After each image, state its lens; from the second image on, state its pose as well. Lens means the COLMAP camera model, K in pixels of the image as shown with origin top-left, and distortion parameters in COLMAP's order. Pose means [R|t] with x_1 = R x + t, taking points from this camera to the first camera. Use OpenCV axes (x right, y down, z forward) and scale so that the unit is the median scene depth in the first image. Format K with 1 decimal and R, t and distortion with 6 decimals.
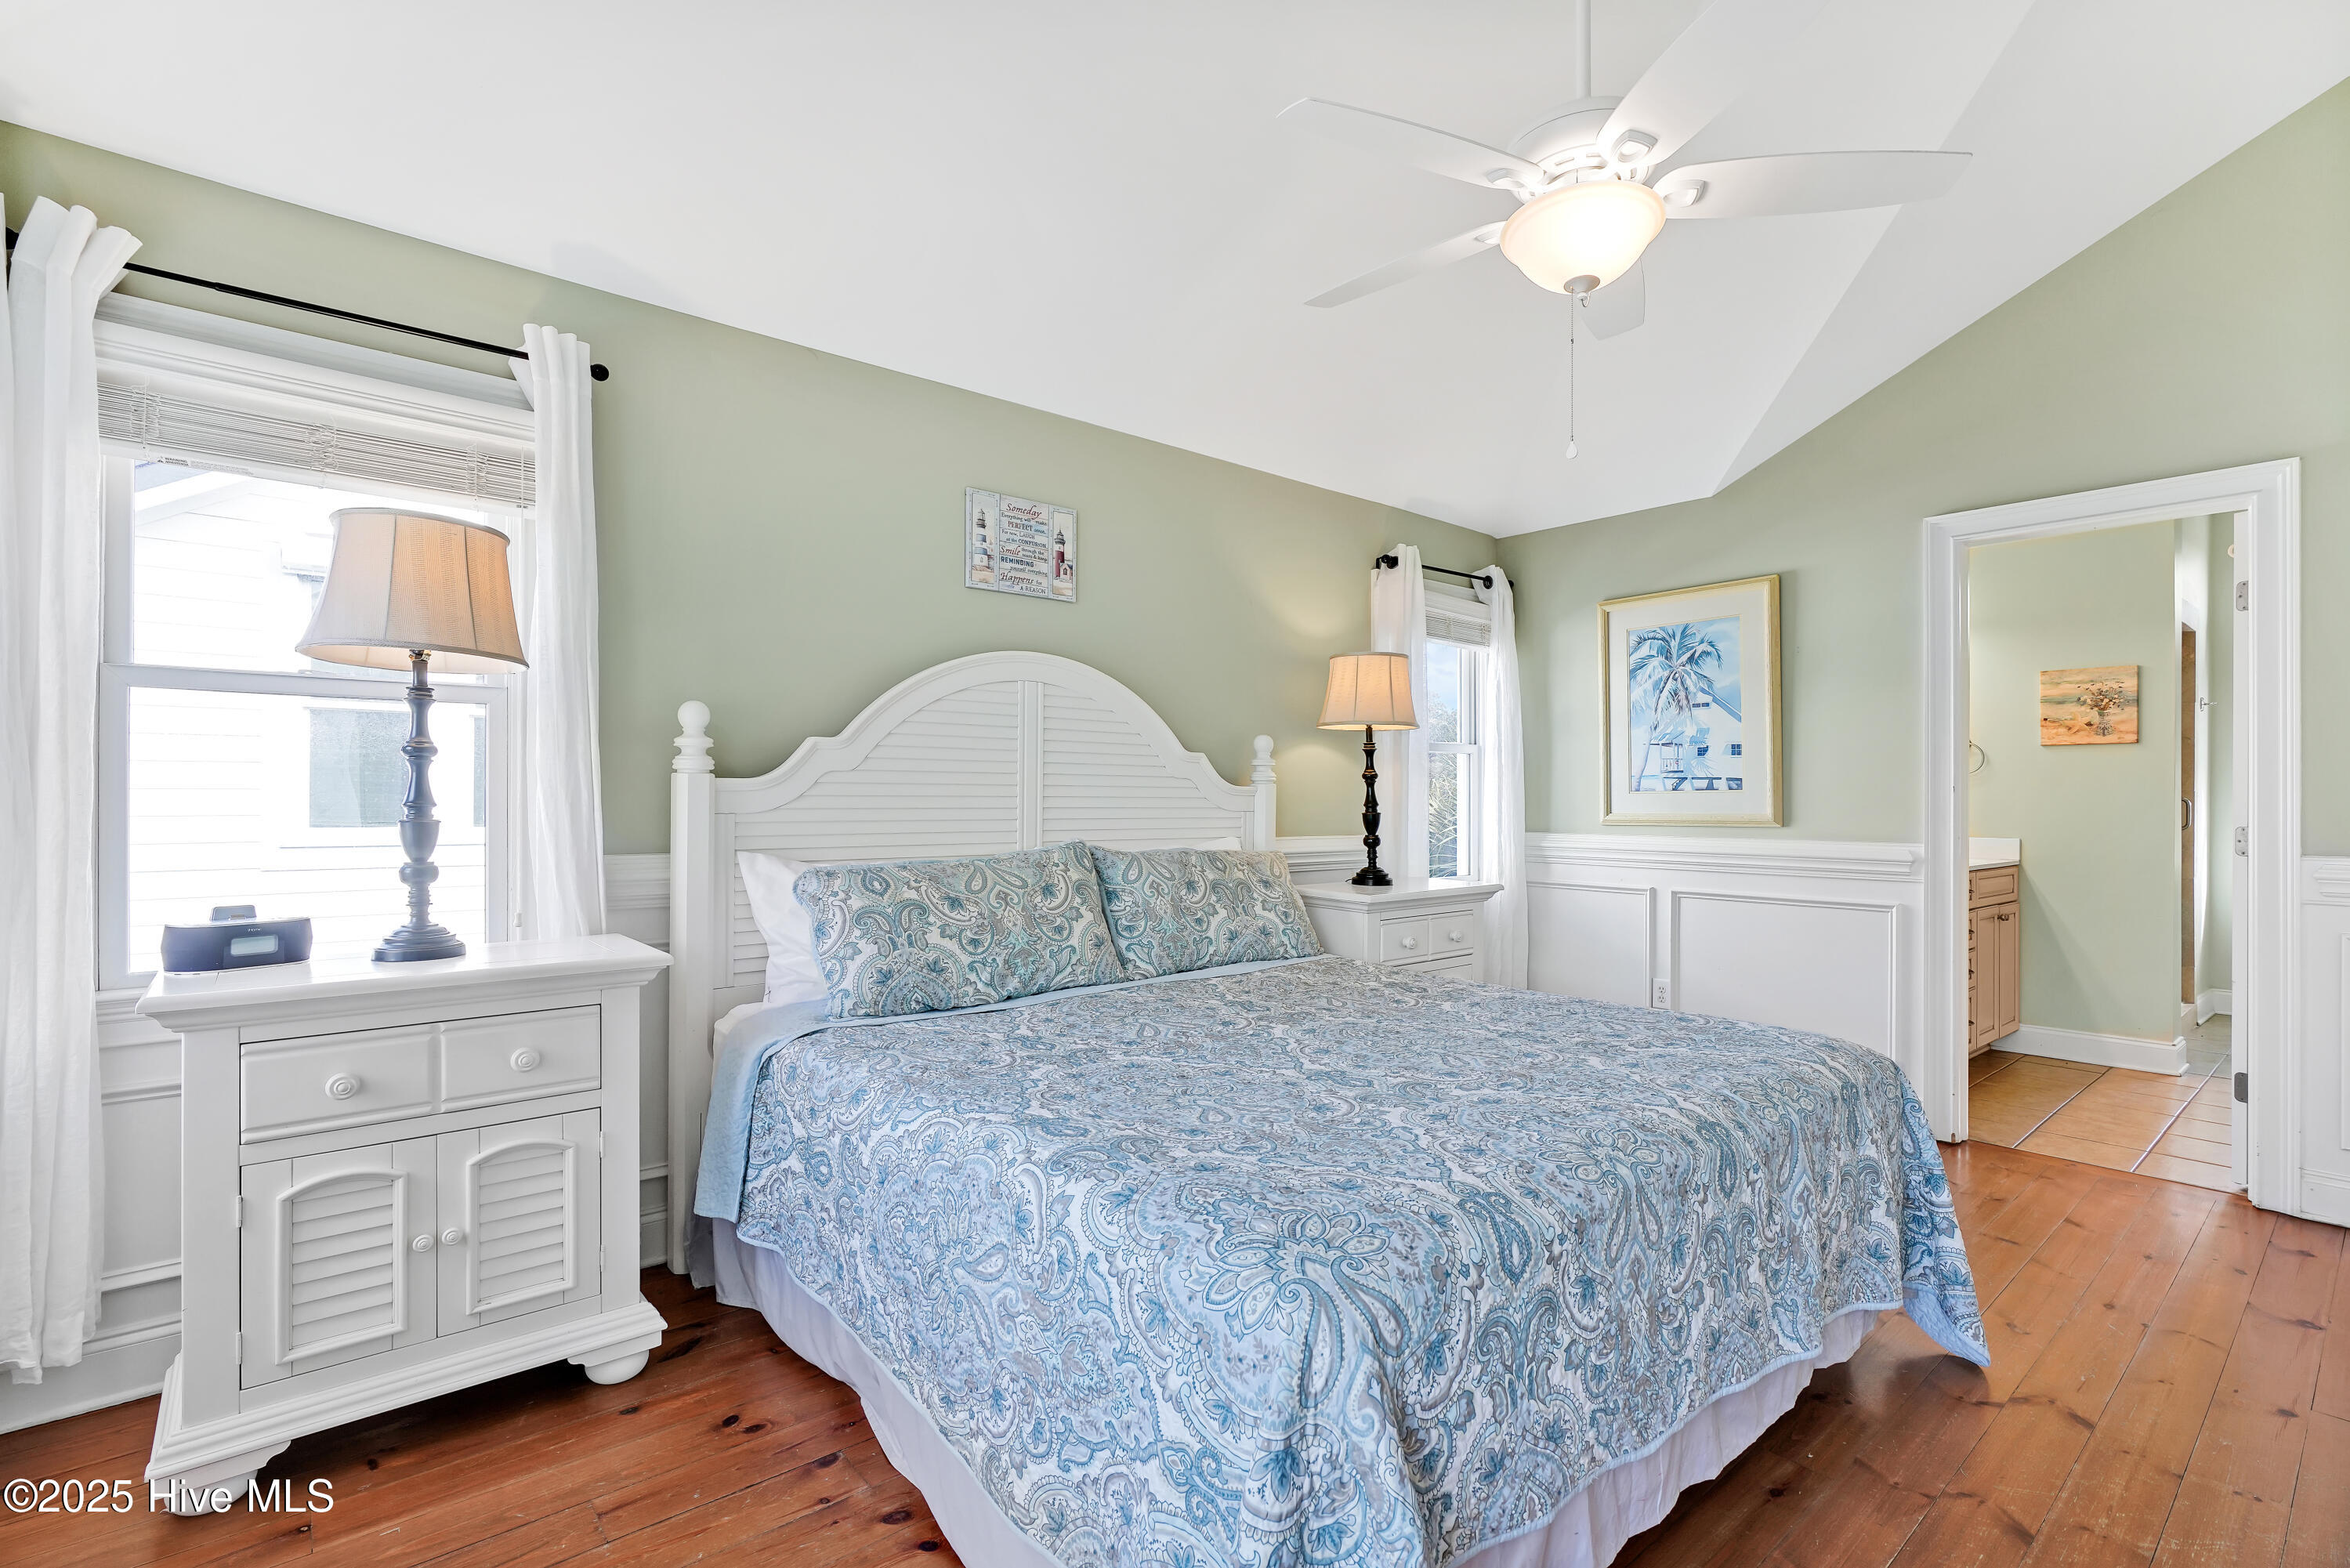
lens RADIAL K [[1060.7, 0, 1177.0], [0, 1060.7, 794.5], [0, 0, 1]] dist [-0.001990, 0.000260]
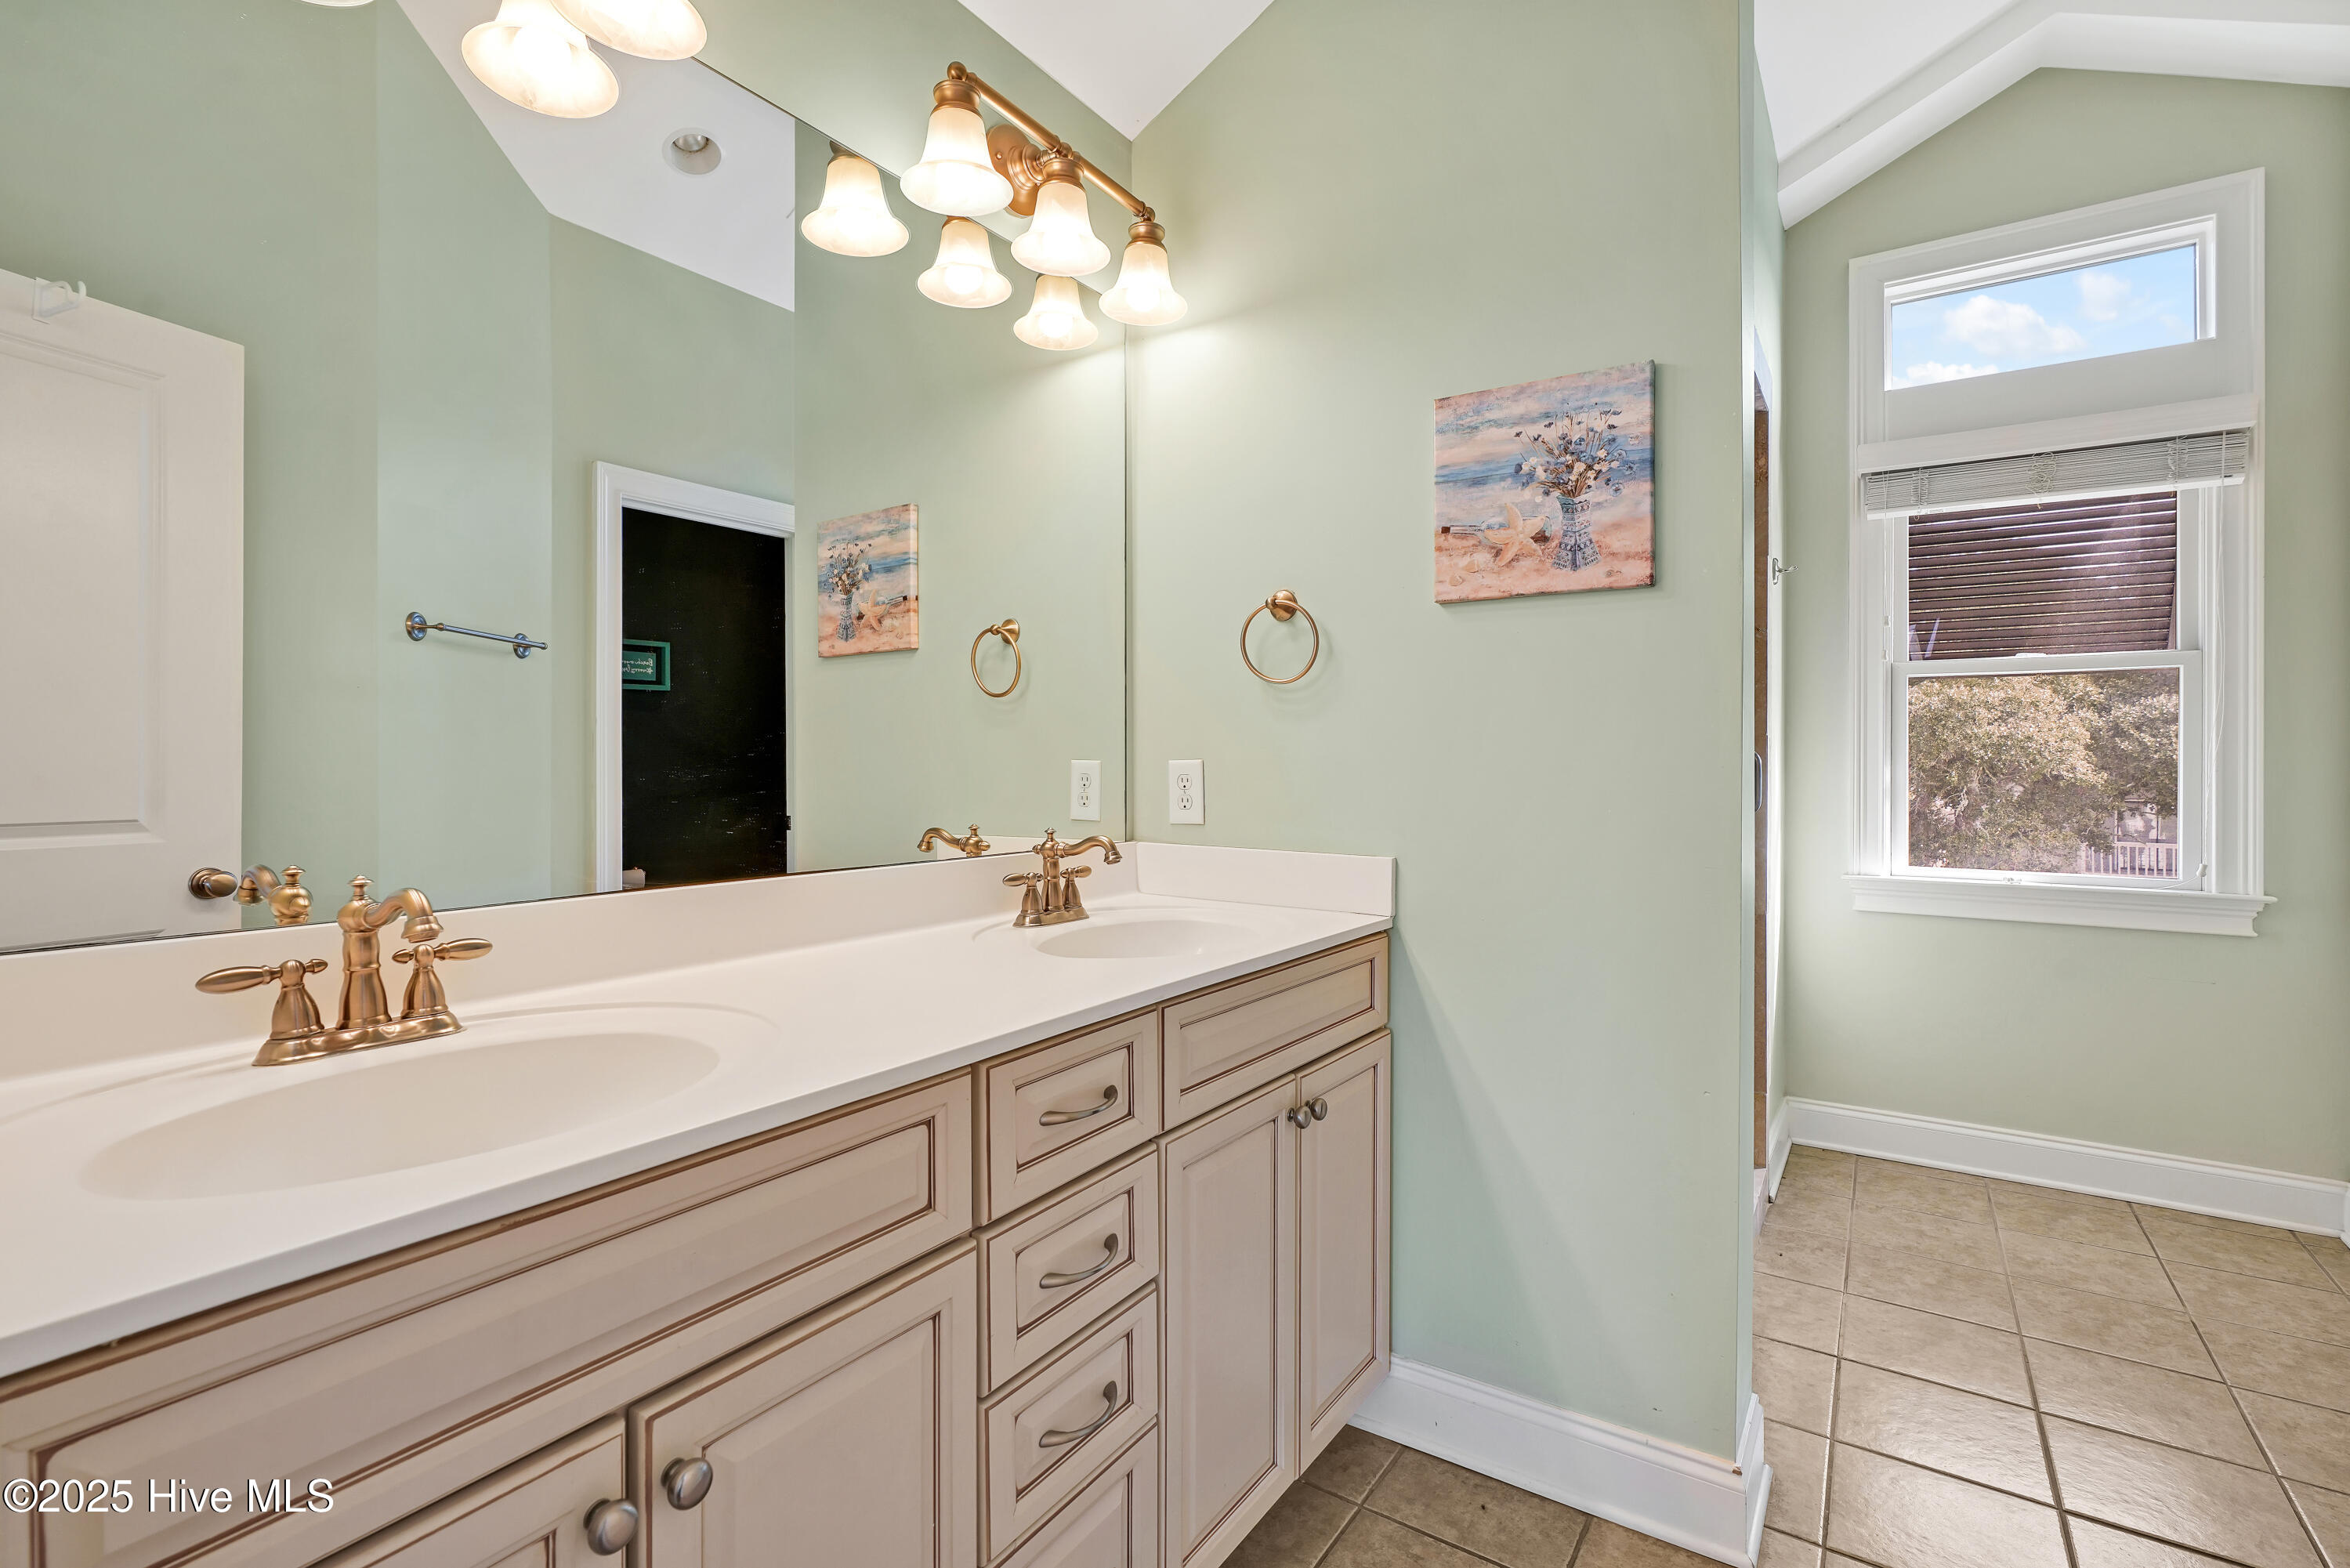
lens RADIAL K [[1060.7, 0, 1180.7], [0, 1060.7, 775.5], [0, 0, 1]] dist [-0.001990, 0.000260]
pose [[0.960384, -0.007092, 0.278591, 0.647745], [0.005380, 0.999962, 0.006911, 0.010025], [-0.278629, -0.005138, 0.960385, 0.694604]]
